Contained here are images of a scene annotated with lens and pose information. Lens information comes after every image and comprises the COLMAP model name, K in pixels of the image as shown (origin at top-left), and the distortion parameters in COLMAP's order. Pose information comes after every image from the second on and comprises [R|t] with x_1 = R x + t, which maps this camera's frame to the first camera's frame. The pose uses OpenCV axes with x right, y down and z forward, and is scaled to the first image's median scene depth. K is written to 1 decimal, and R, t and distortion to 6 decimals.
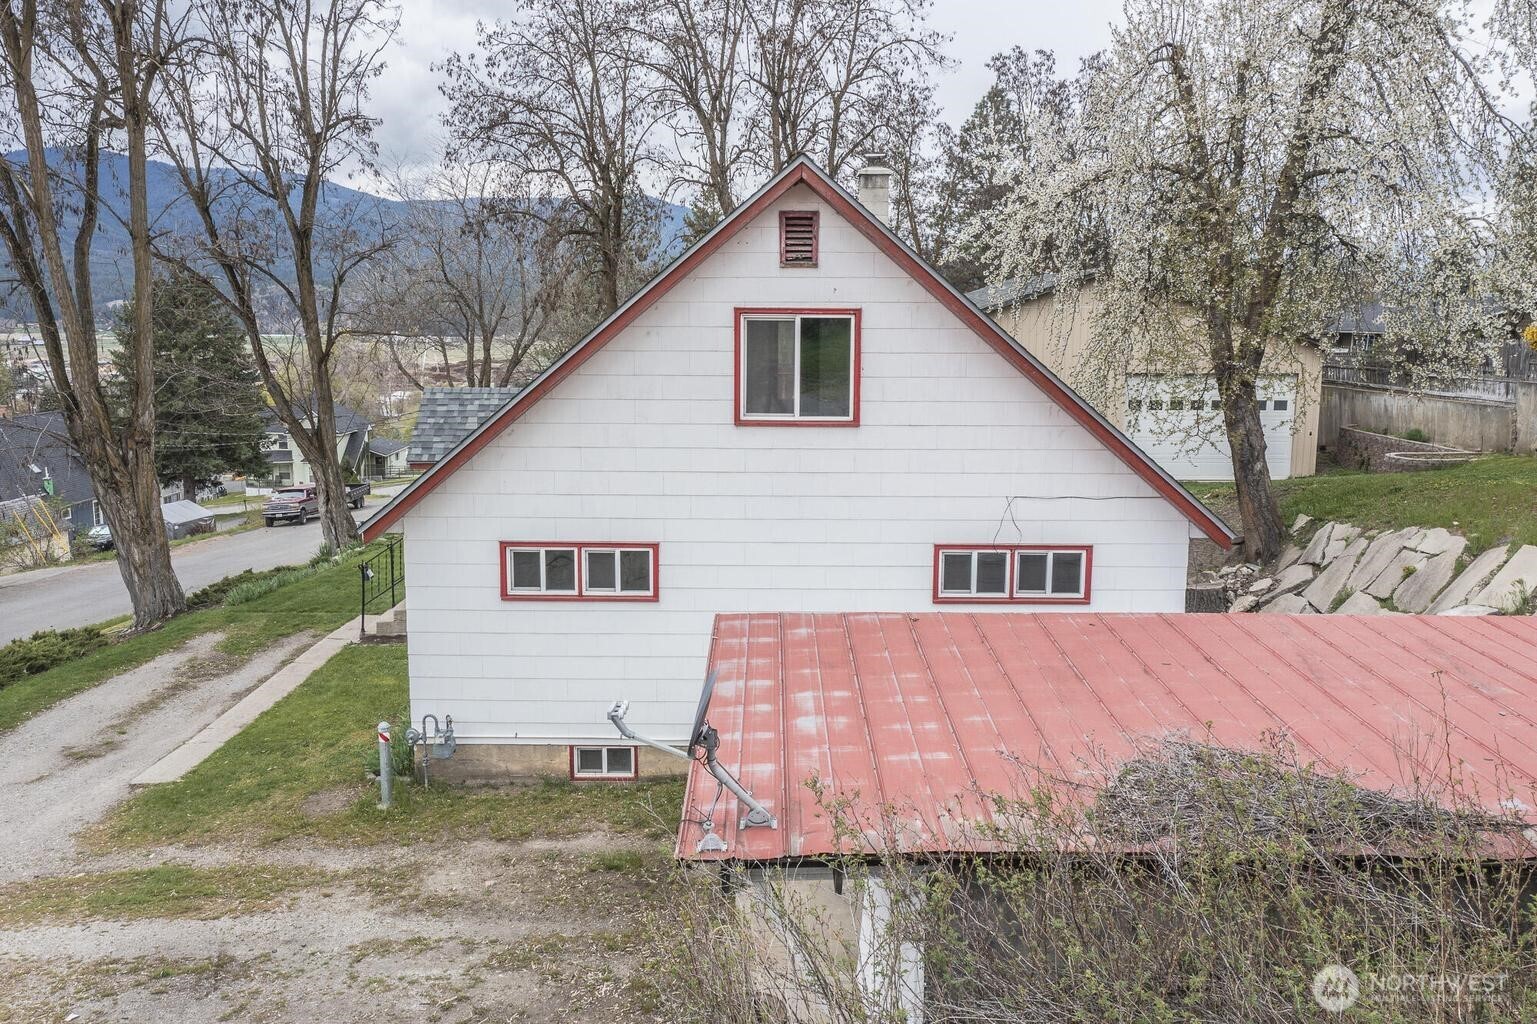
lens RADIAL K [[1217.0, 0, 768.5], [0, 1217.0, 512.0], [0, 0, 1]] dist [0.056873, 0.000818]
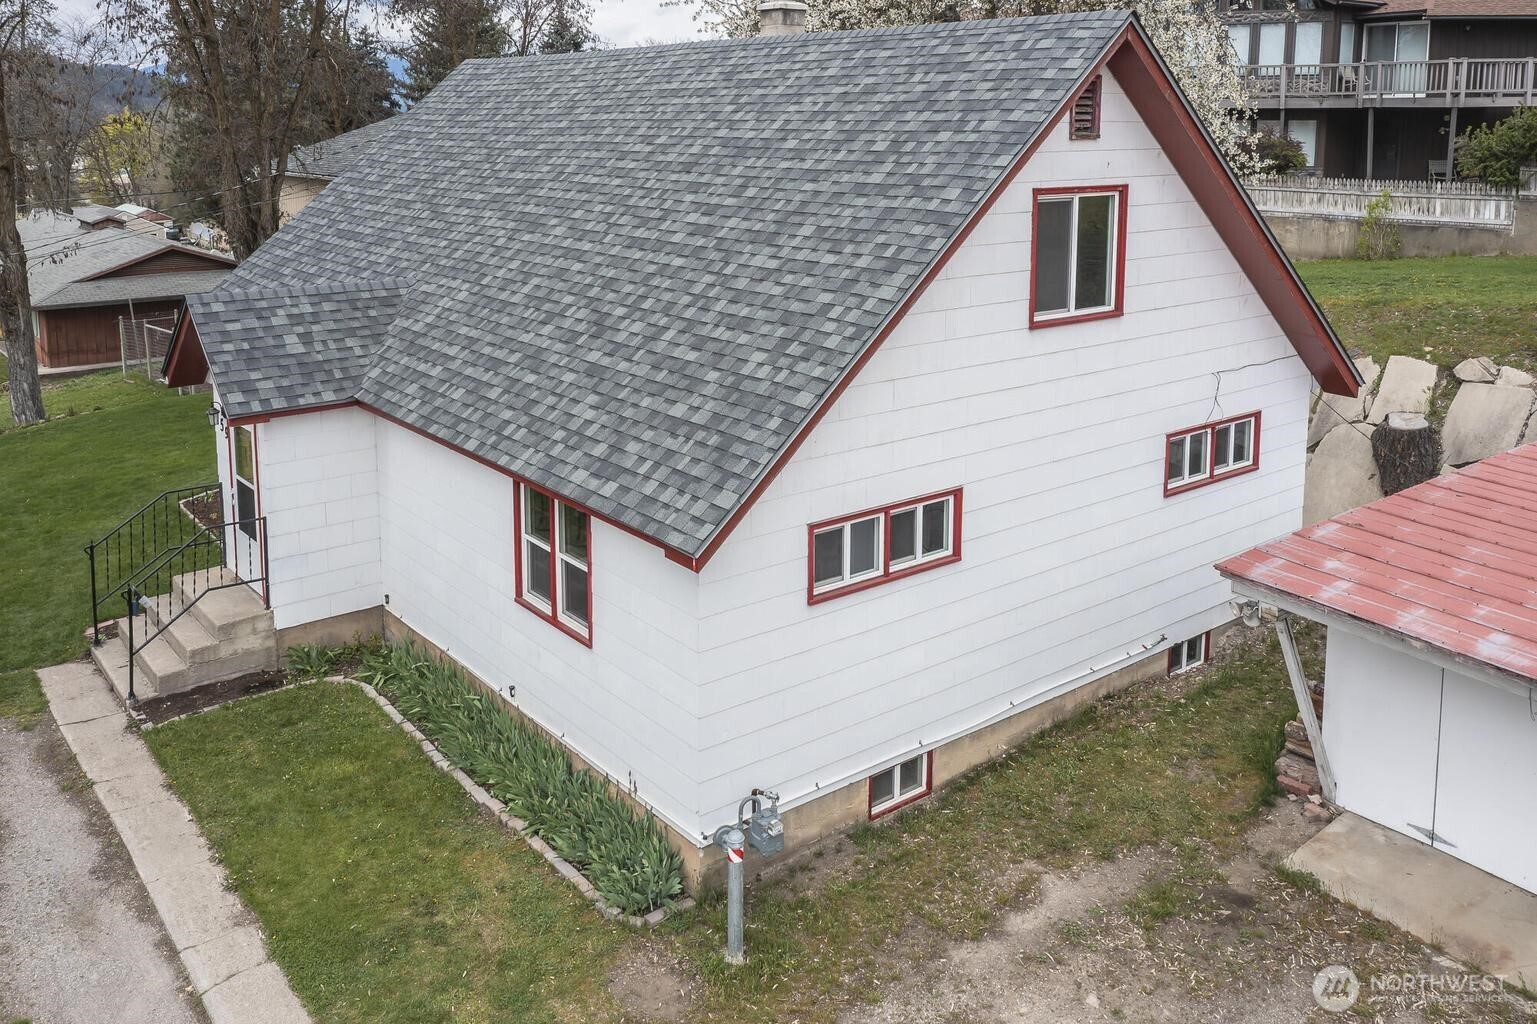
lens RADIAL K [[1268.6, 0, 768.4], [0, 1268.6, 288.3], [0, 0, 1]] dist [0.005831, 0.004987]
pose [[0.777747, -0.085274, 0.622766, -0.688067], [0.098903, 0.995016, 0.012729, -0.125189], [-0.620748, 0.051693, 0.782304, 0.428615]]
